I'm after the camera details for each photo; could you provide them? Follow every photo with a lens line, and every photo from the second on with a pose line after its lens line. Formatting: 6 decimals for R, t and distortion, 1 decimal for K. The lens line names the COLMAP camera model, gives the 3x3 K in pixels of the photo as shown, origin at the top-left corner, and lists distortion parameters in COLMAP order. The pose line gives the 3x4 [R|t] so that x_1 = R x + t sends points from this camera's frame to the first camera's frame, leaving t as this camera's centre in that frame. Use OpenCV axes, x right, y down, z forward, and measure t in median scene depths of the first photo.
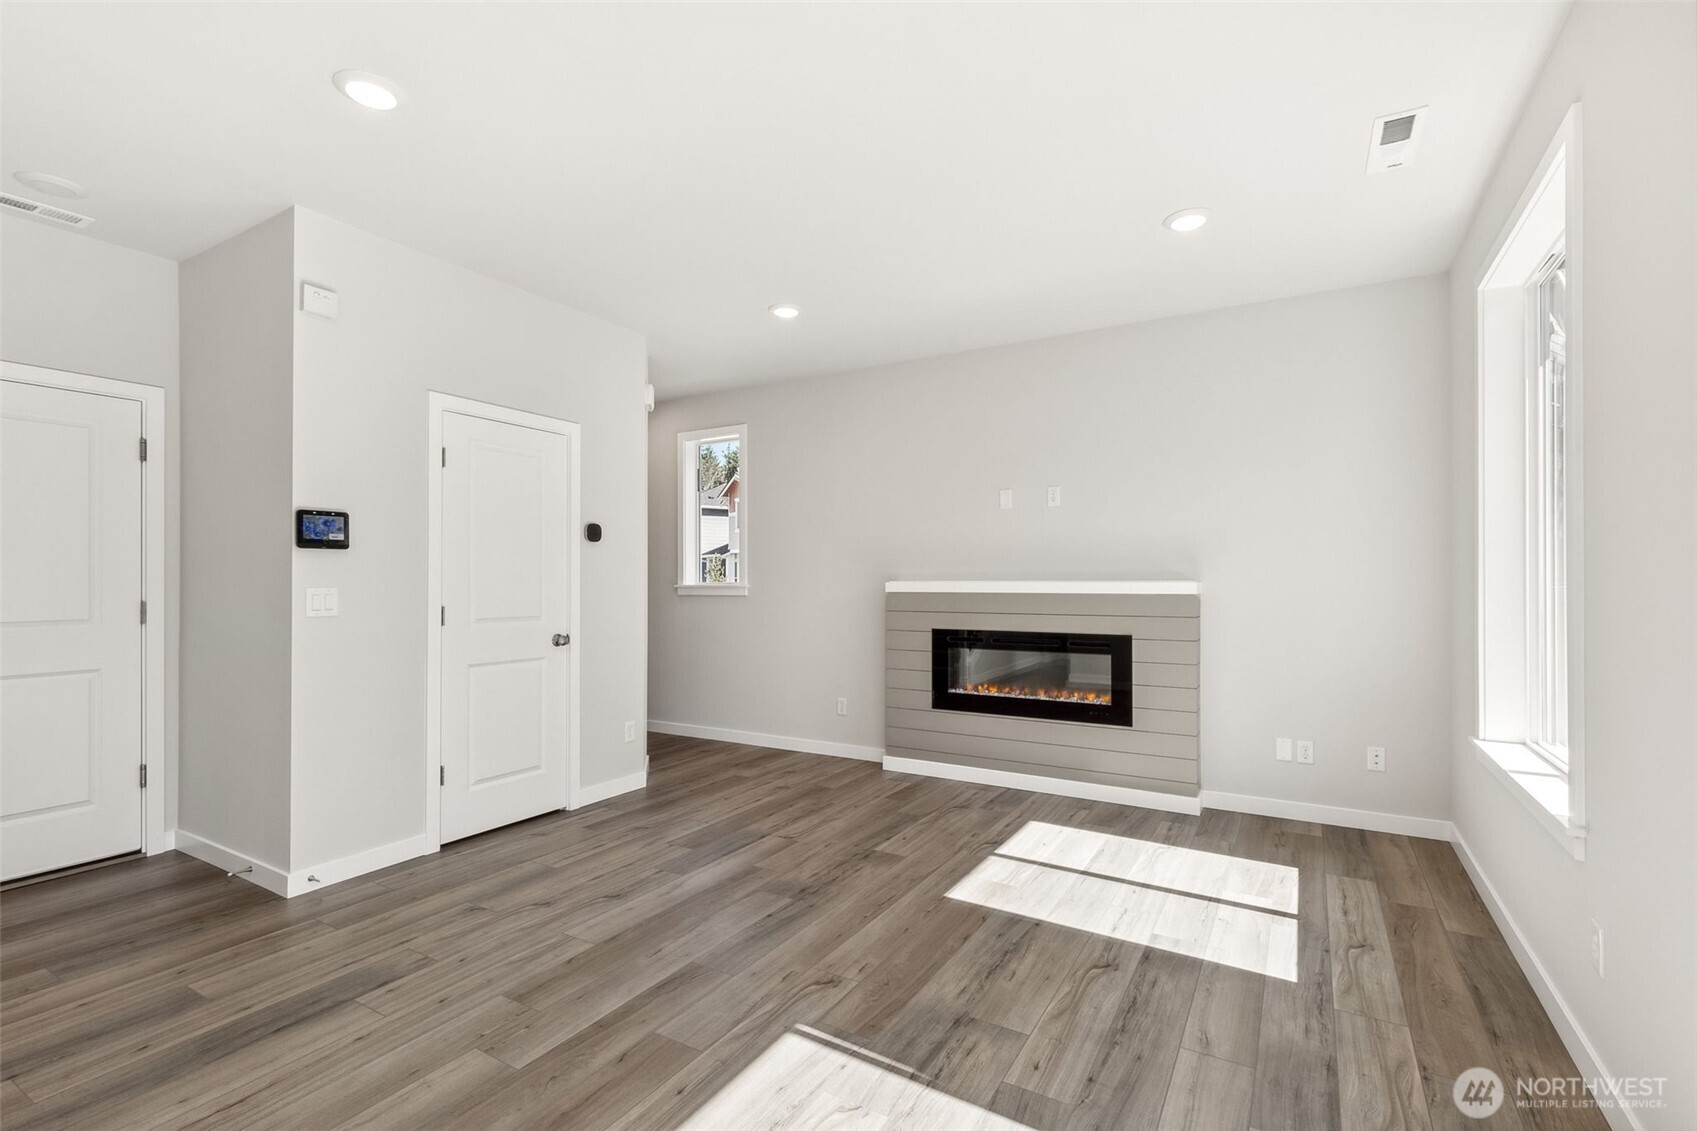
lens RADIAL K [[765.0, 0, 854.7], [0, 765.0, 575.3], [0, 0, 1]] dist [0.012146, -0.001706]
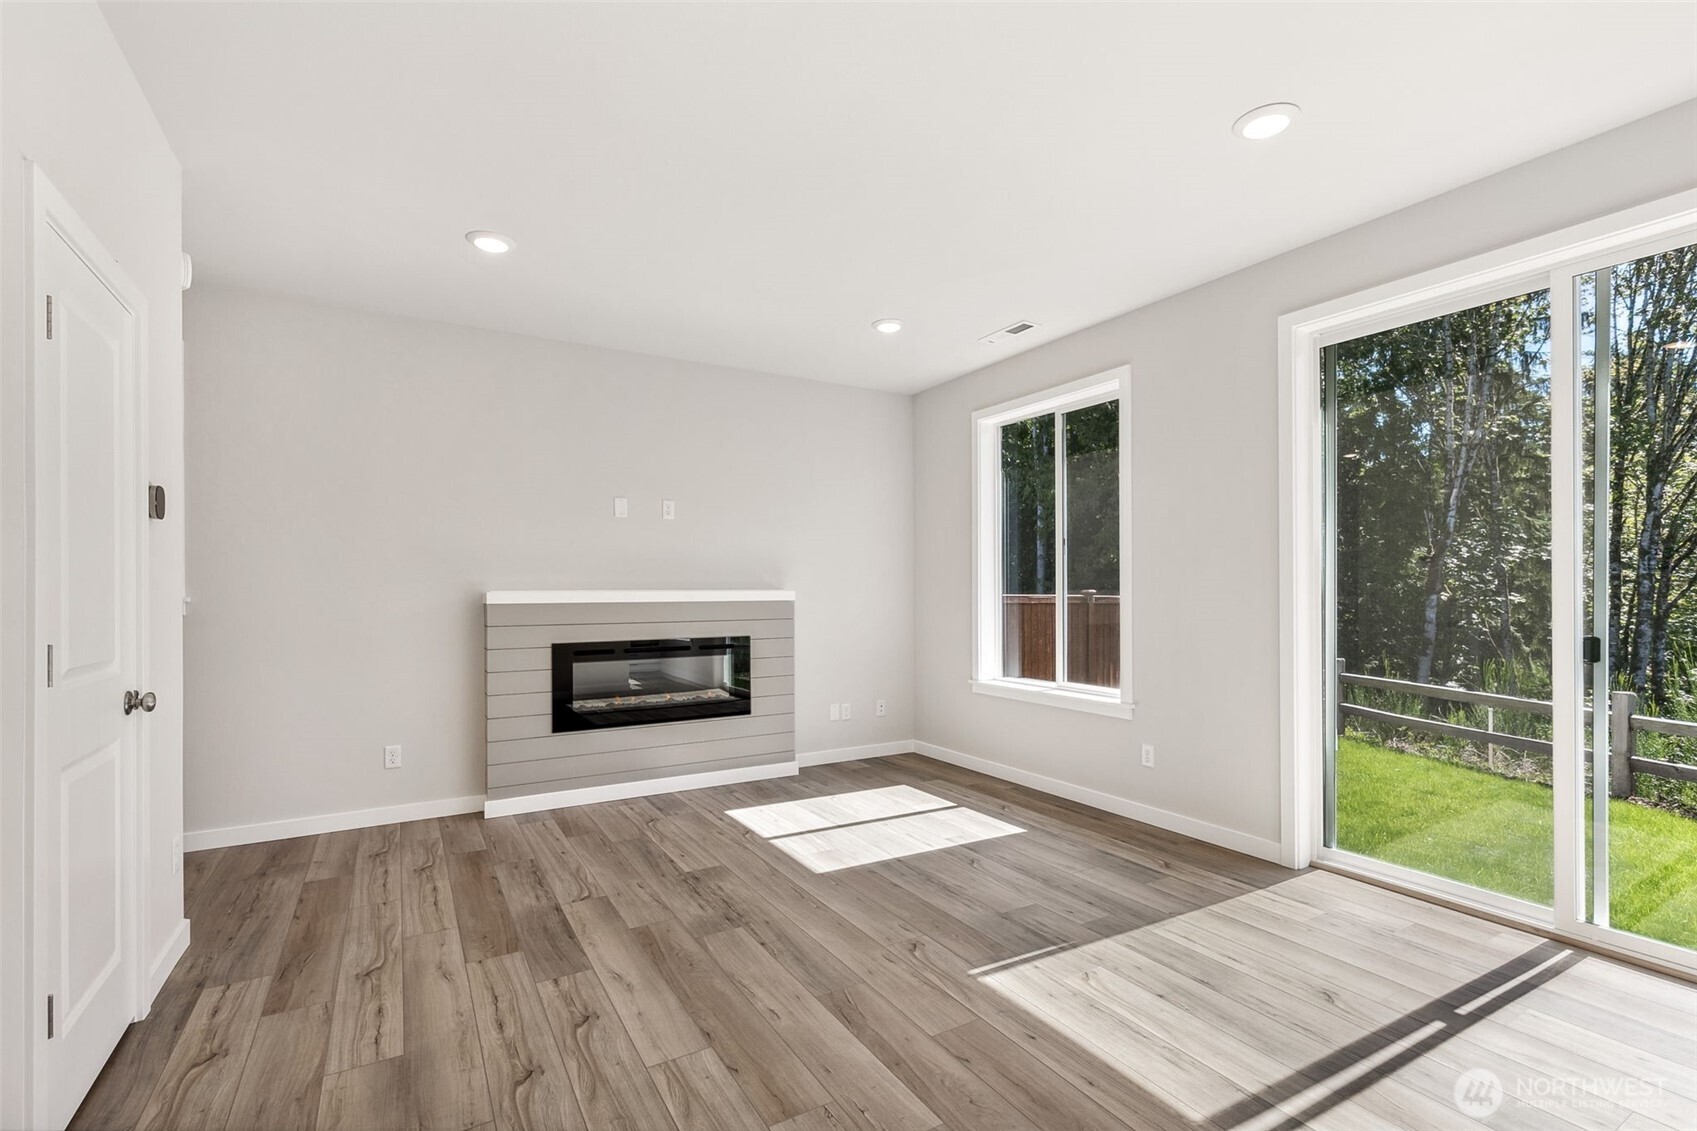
lens RADIAL K [[765.0, 0, 850.1], [0, 765.0, 581.9], [0, 0, 1]] dist [0.012146, -0.001706]
pose [[0.483523, 0.008091, 0.875294, -0.737801], [-0.003047, 0.999967, -0.007561, 0.004842], [-0.875326, 0.000988, 0.483532, 0.374295]]
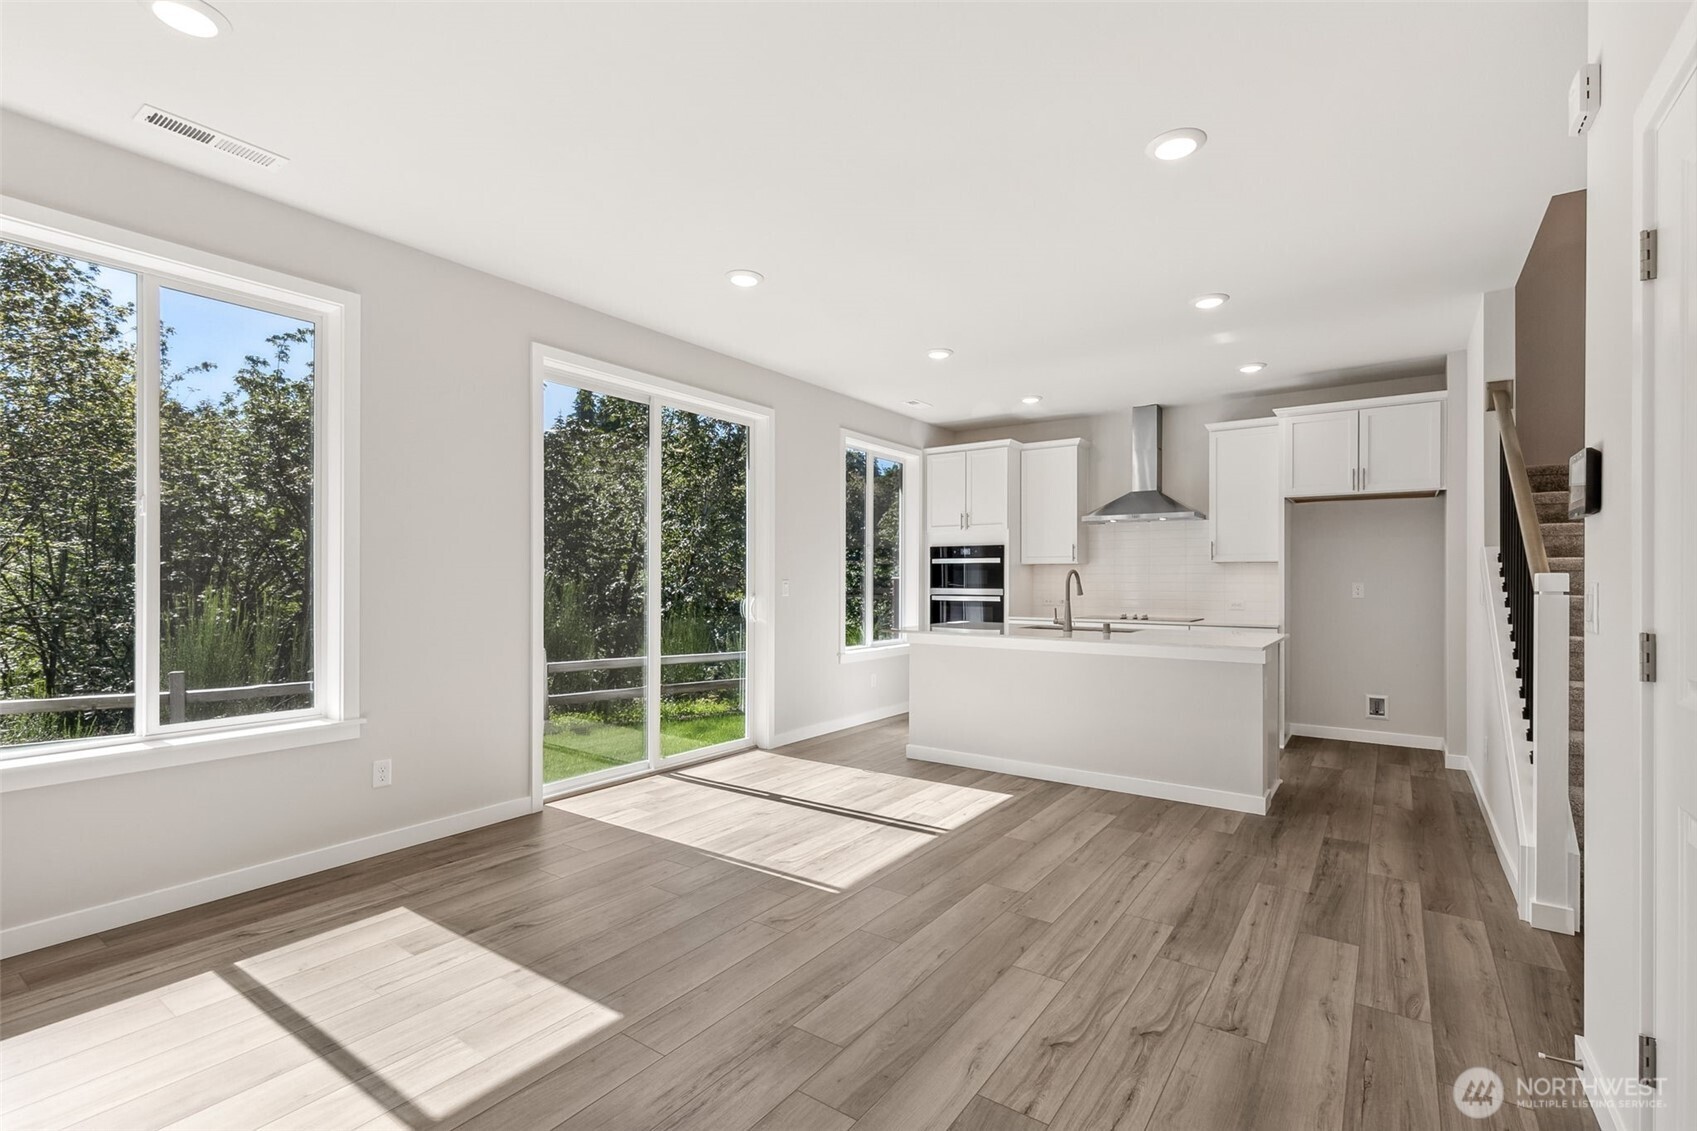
lens RADIAL K [[765.0, 0, 849.5], [0, 765.0, 571.6], [0, 0, 1]] dist [0.012146, -0.001706]
pose [[-0.996021, -0.000947, 0.089110, -0.170358], [-0.002538, 0.999839, -0.017737, 0.016534], [-0.089079, -0.017893, -0.995864, 1.490481]]
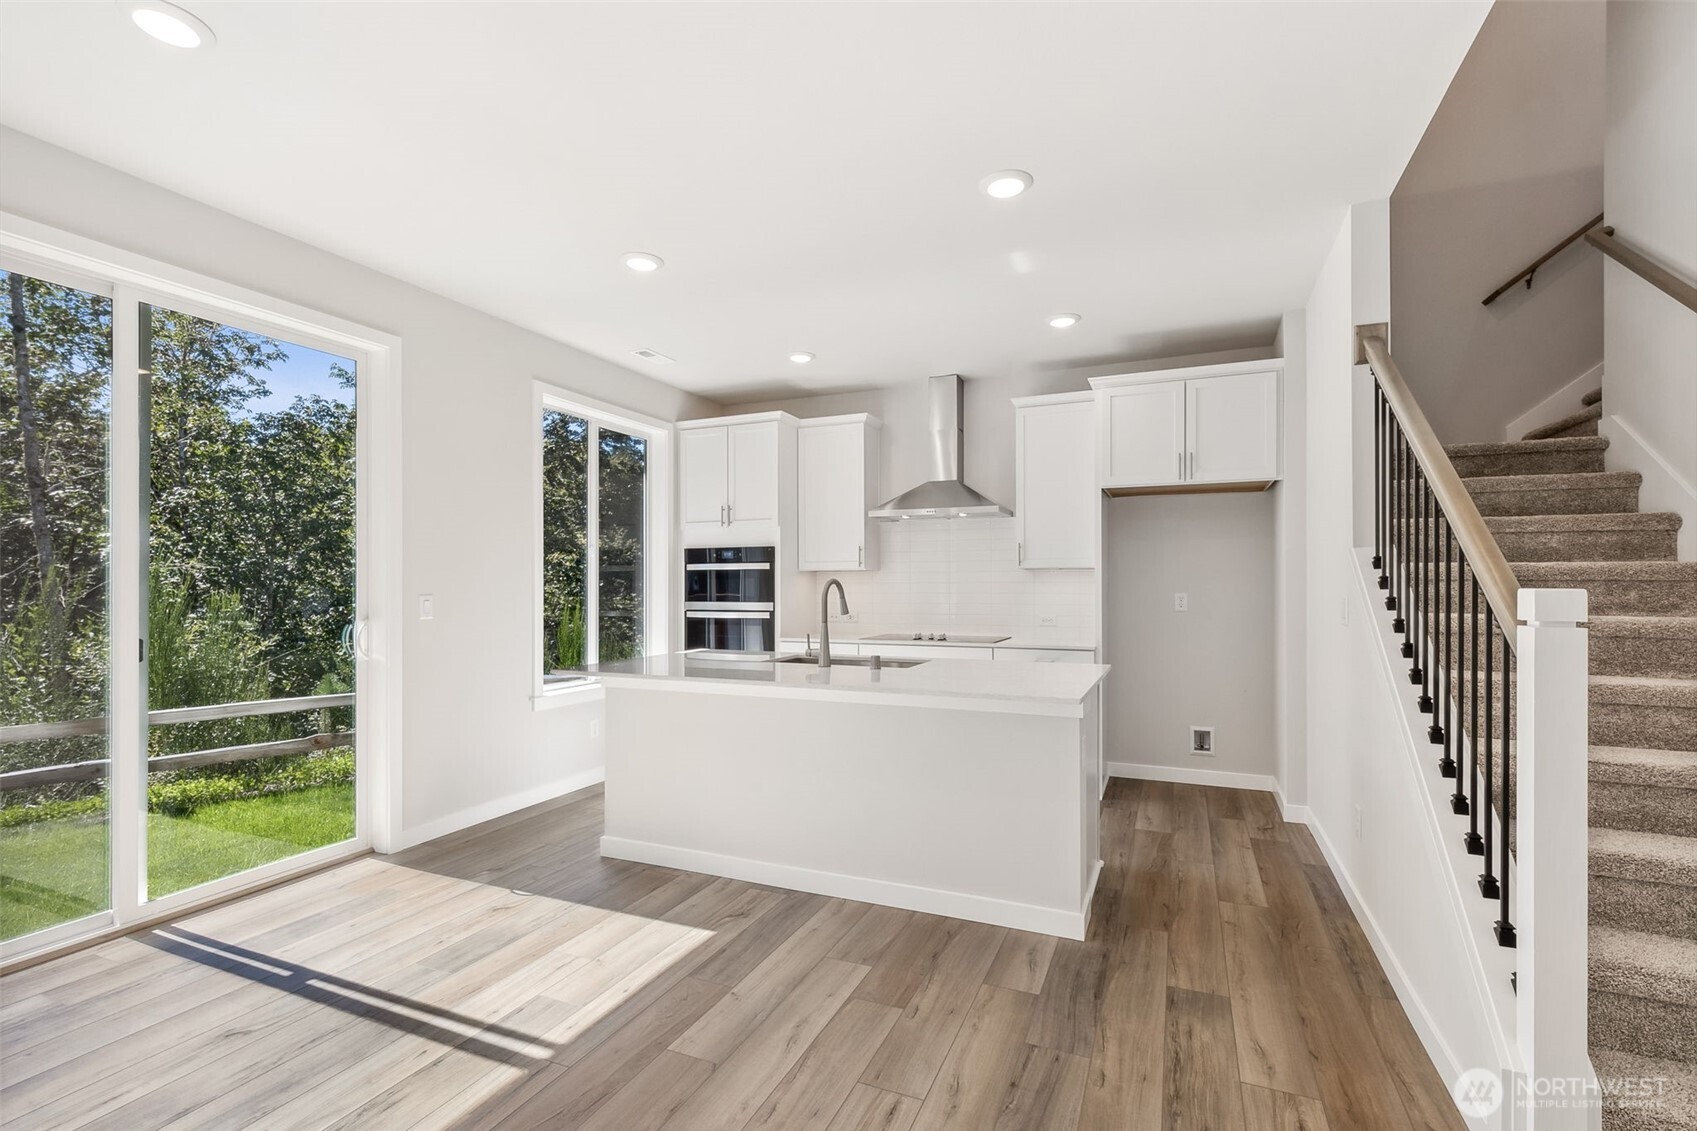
lens RADIAL K [[765.0, 0, 845.8], [0, 765.0, 575.4], [0, 0, 1]] dist [0.012146, -0.001706]
pose [[-0.993386, 0.001881, -0.114804, -0.360575], [0.004193, 0.999793, -0.019897, 0.001677], [0.114743, -0.020247, -0.993189, 1.033507]]
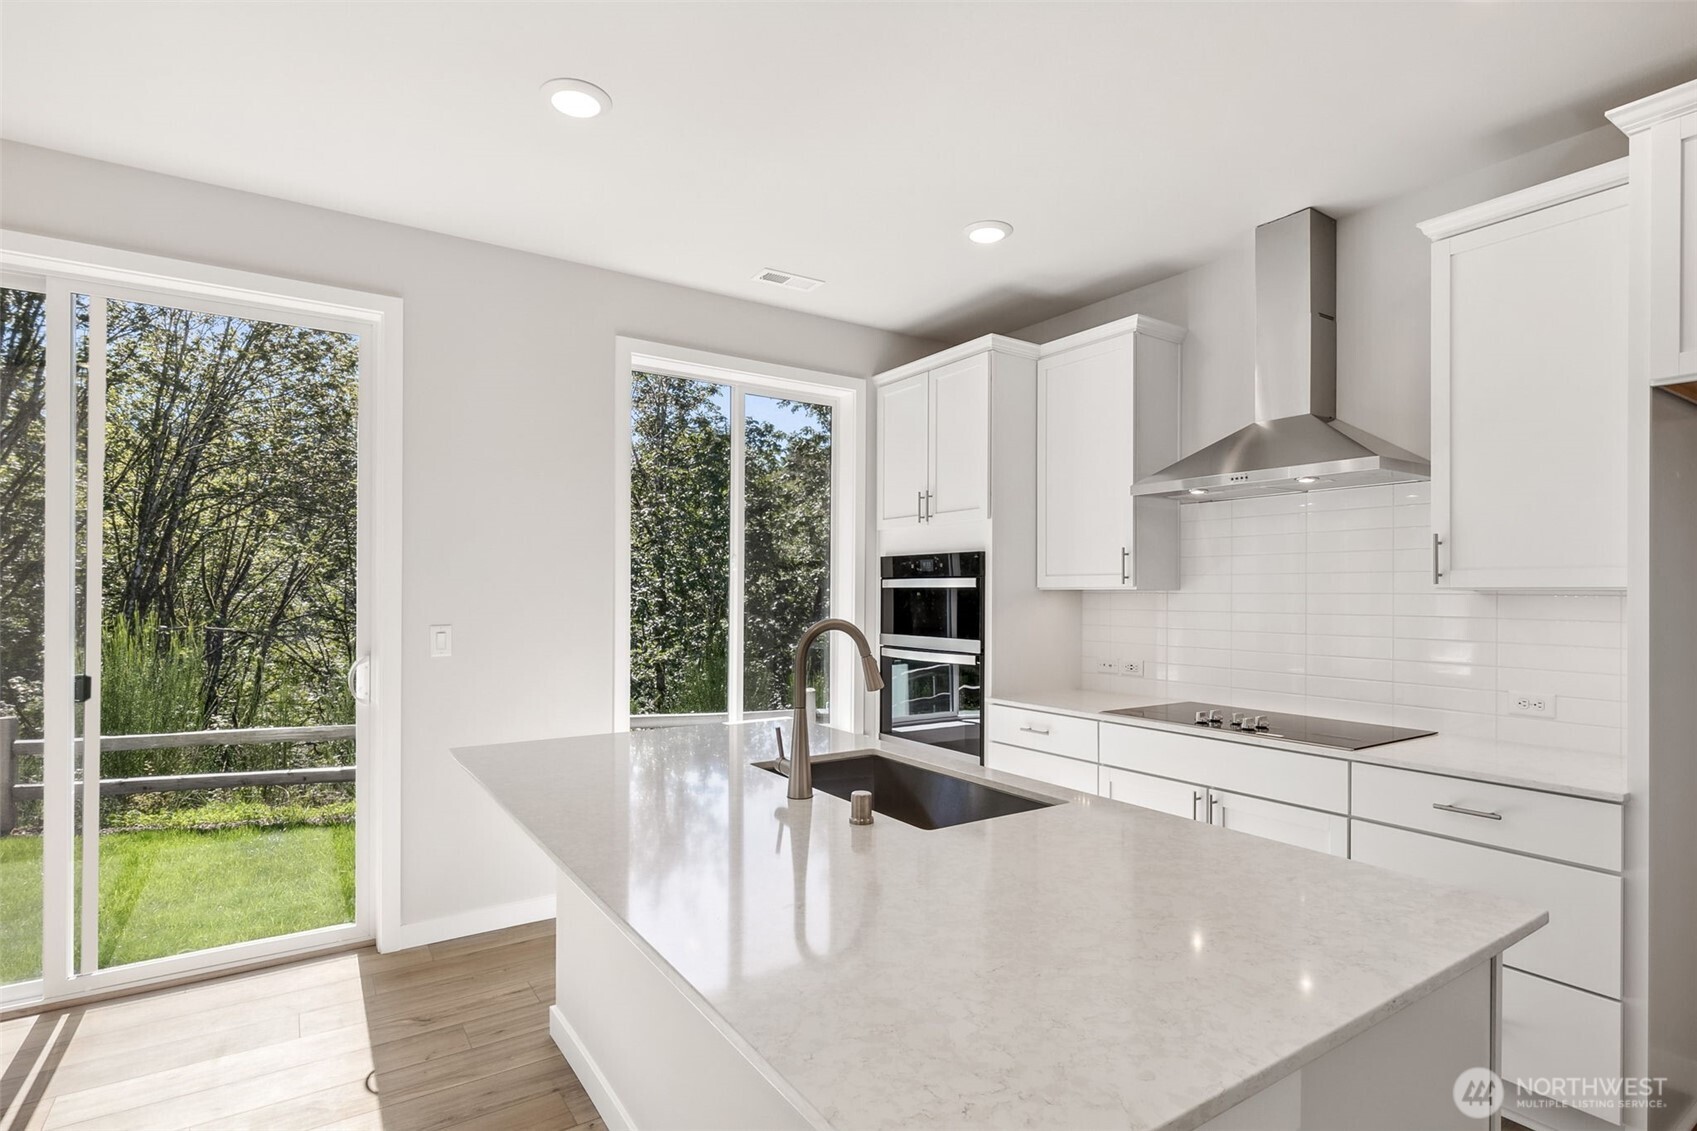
lens RADIAL K [[842.5, 0, 845.3], [0, 842.5, 584.3], [0, 0, 1]] dist [0.000061, 0.000170]
pose [[-0.898068, 0.001155, 0.439855, -0.713994], [-0.006207, 0.999864, -0.015298, -0.029537], [-0.439813, -0.016469, -0.897939, 0.510282]]
